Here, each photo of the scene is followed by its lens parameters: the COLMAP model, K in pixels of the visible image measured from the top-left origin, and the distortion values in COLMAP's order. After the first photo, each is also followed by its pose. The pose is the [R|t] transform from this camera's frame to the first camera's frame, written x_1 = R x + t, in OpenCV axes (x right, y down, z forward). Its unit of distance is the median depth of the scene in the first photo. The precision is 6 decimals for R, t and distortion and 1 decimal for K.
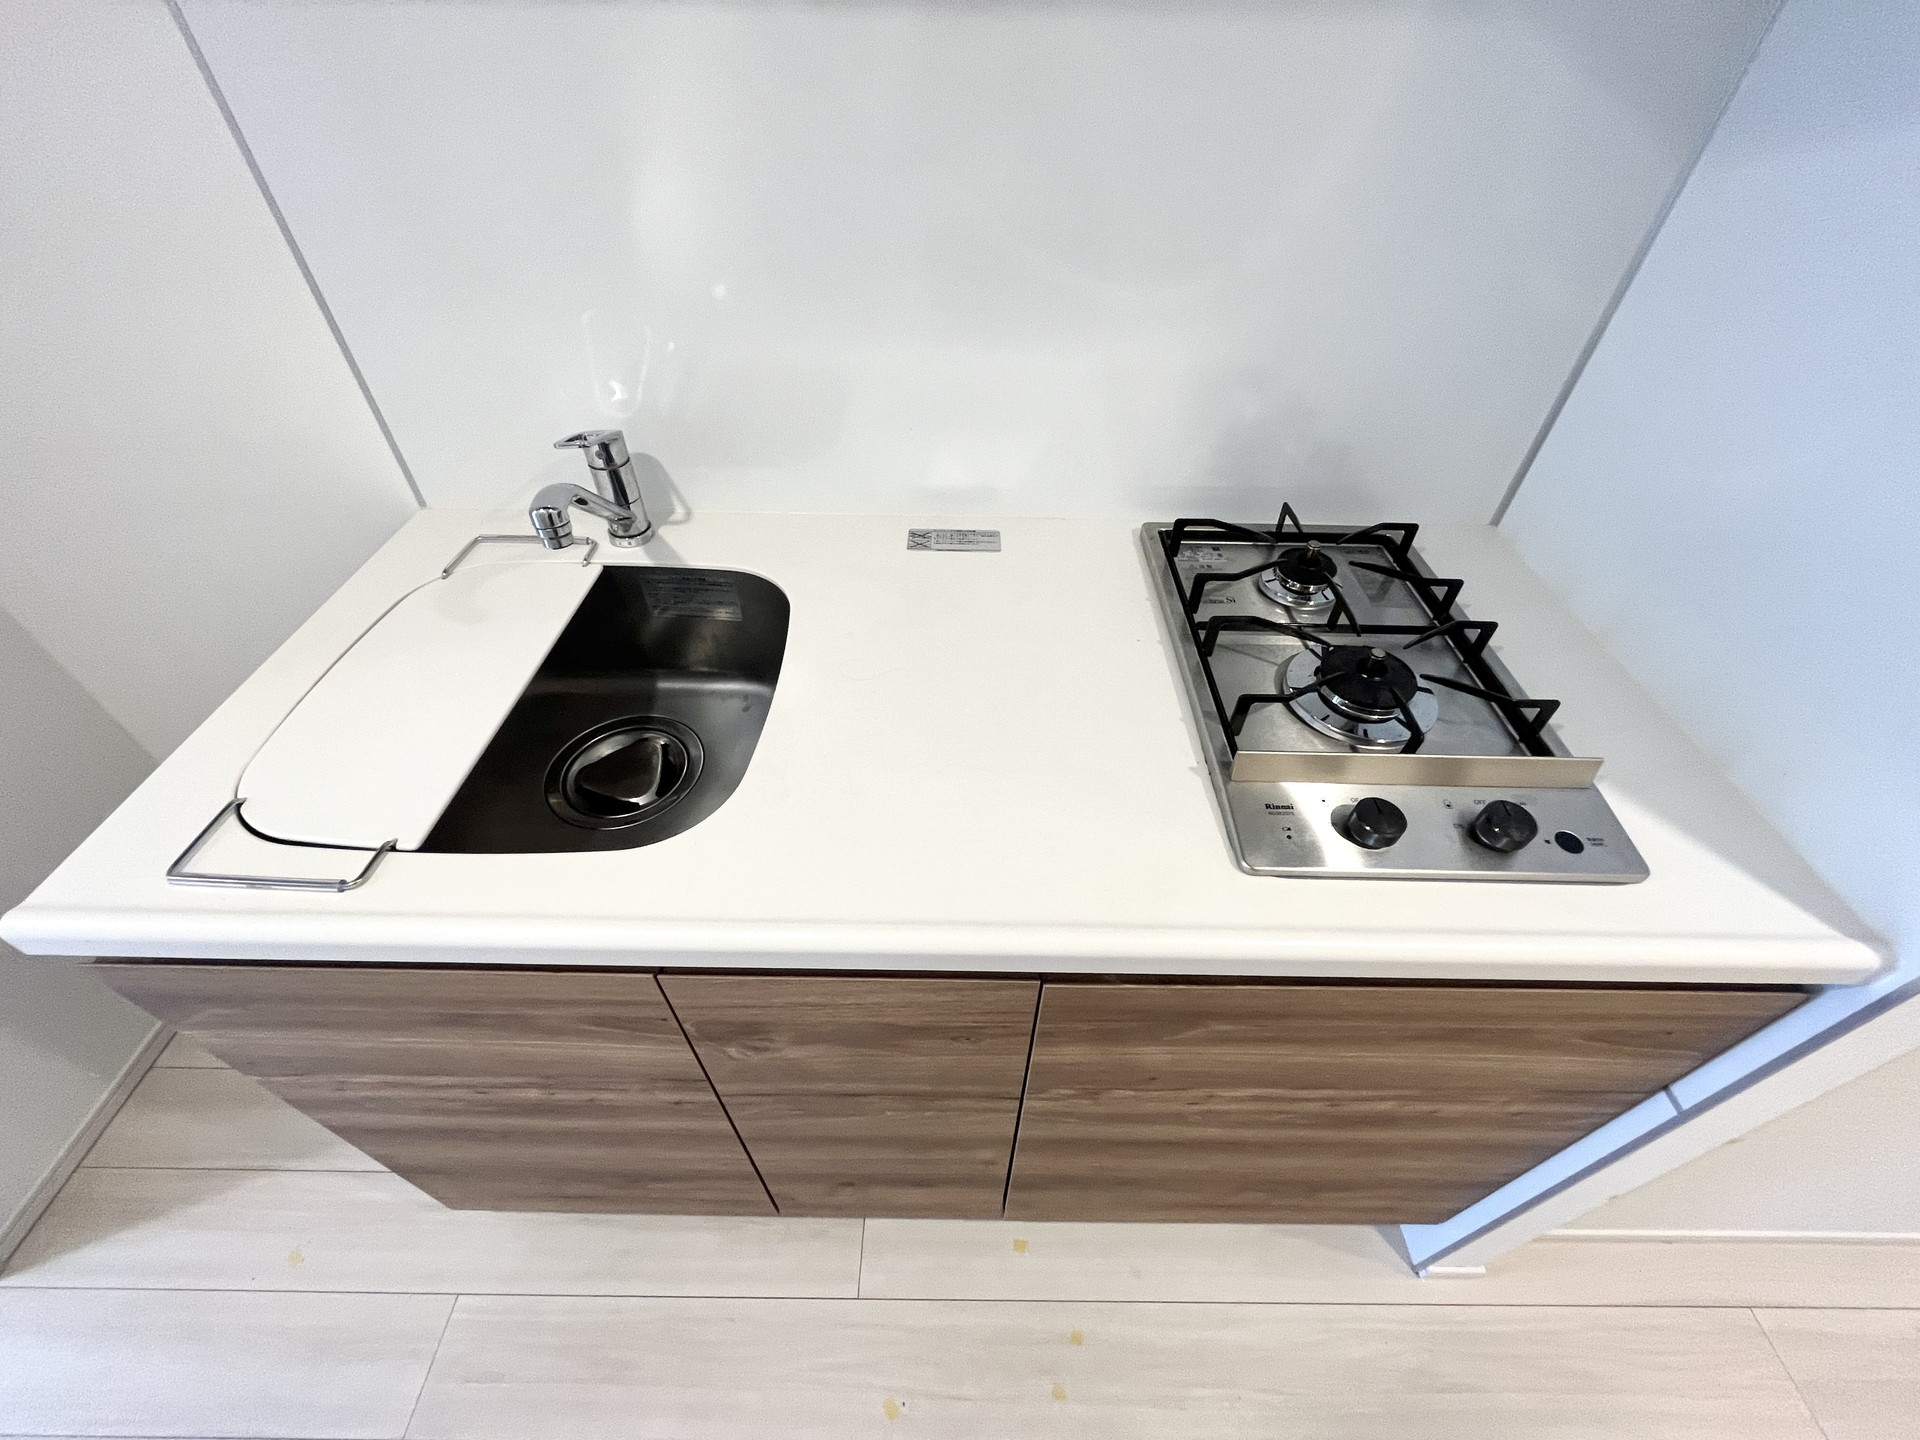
lens RADIAL K [[782.8, 0, 961.5], [0, 782.8, 724.1], [0, 0, 1]] dist [-0.004508, 0.000502]
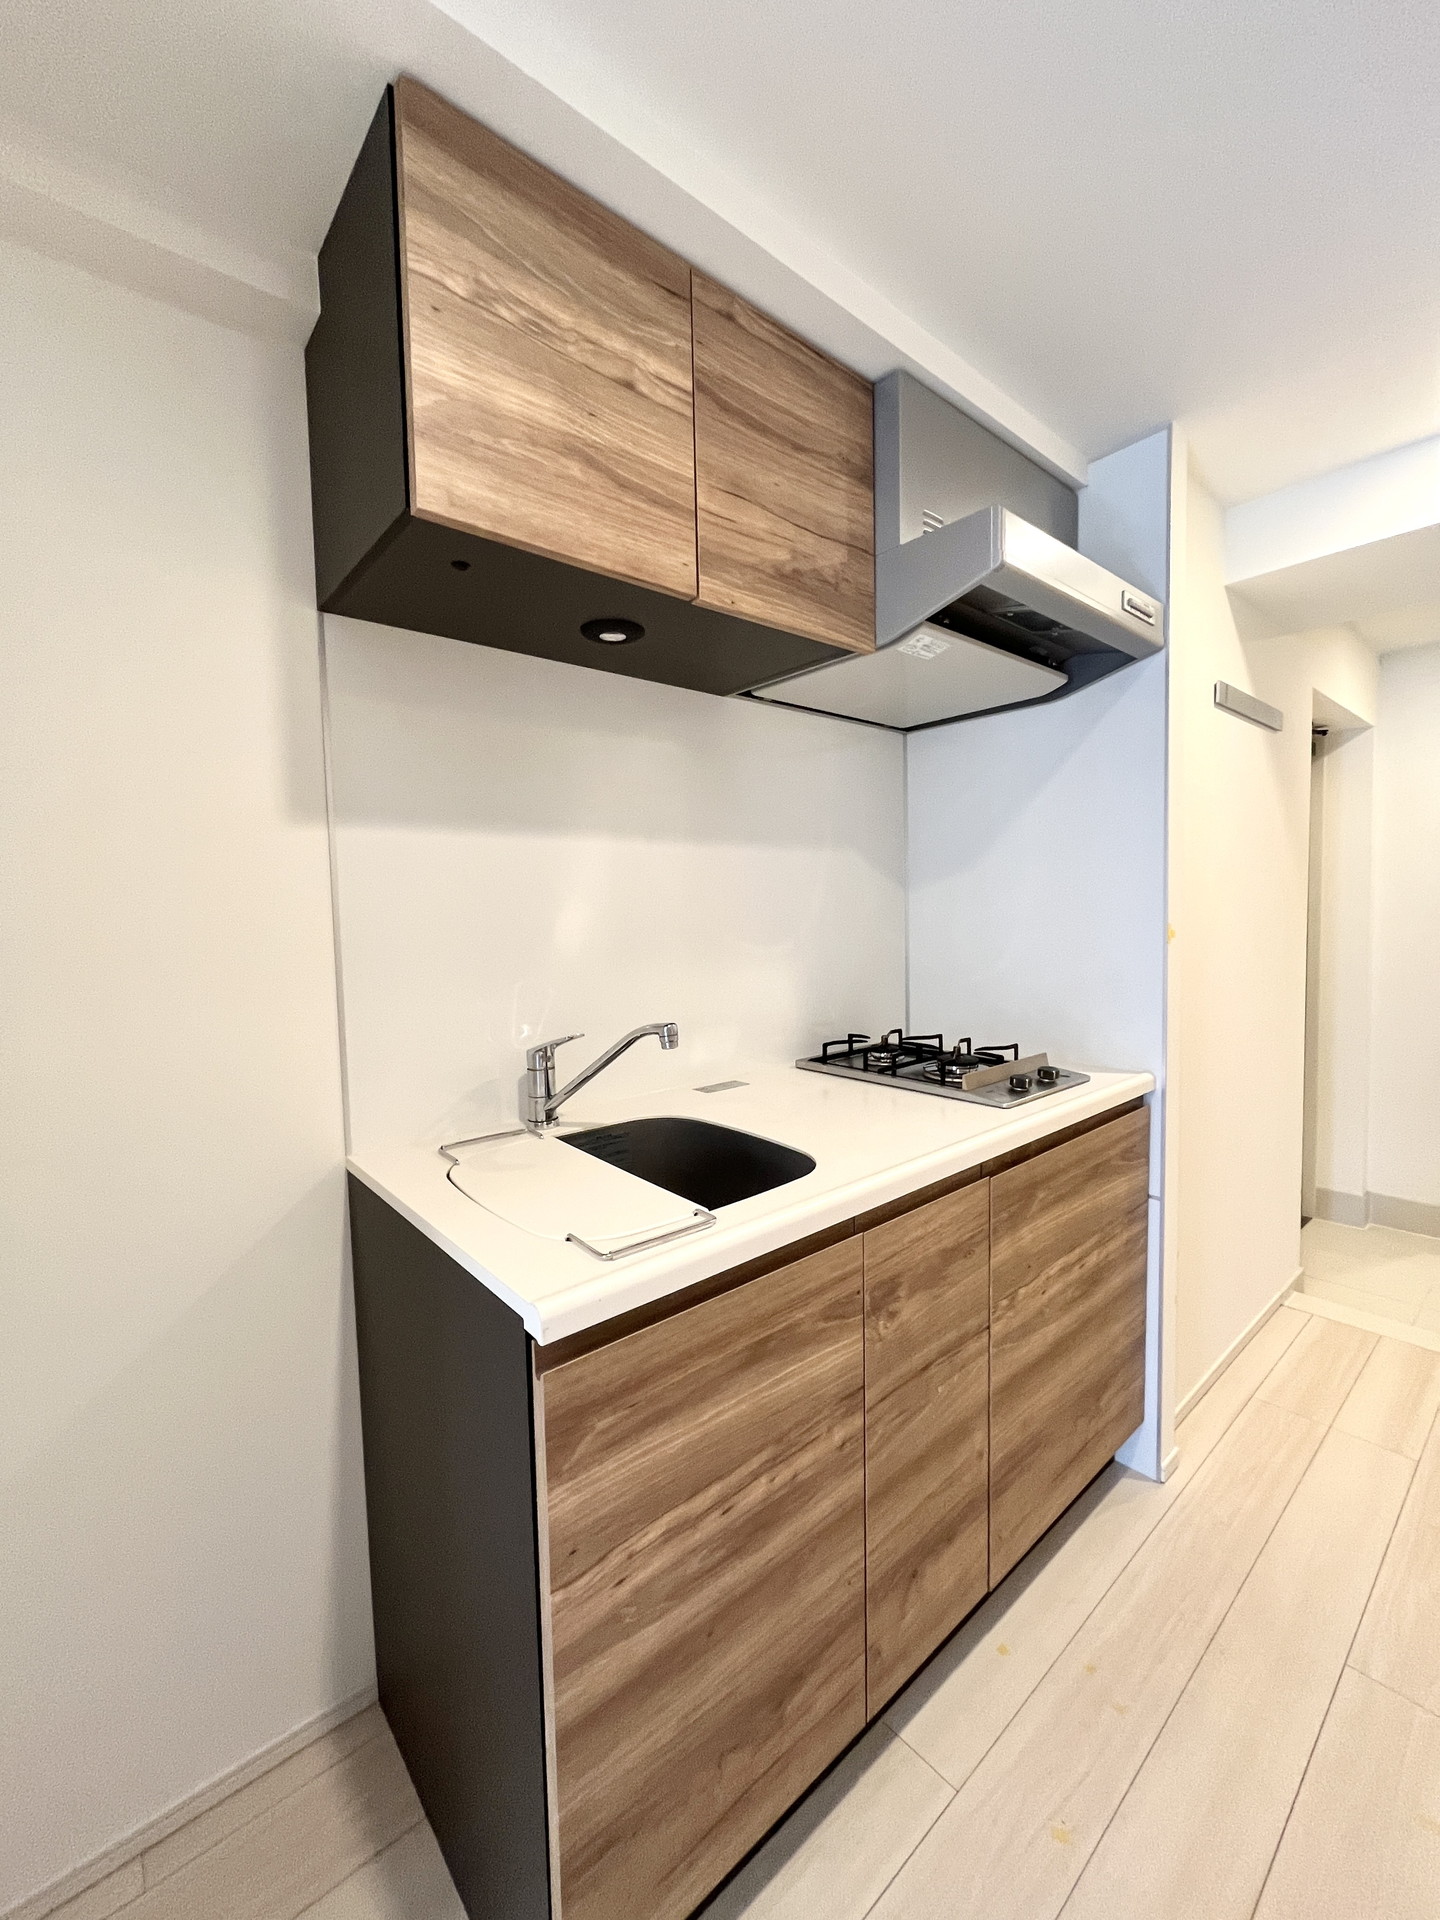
lens RADIAL K [[782.8, 0, 718.7], [0, 782.8, 956.2], [0, 0, 1]] dist [-0.004508, 0.000502]
pose [[0.752846, -0.068153, 0.654659, -1.381726], [0.478871, 0.739083, -0.473750, 0.437365], [-0.451560, 0.670158, 0.589052, -0.184138]]
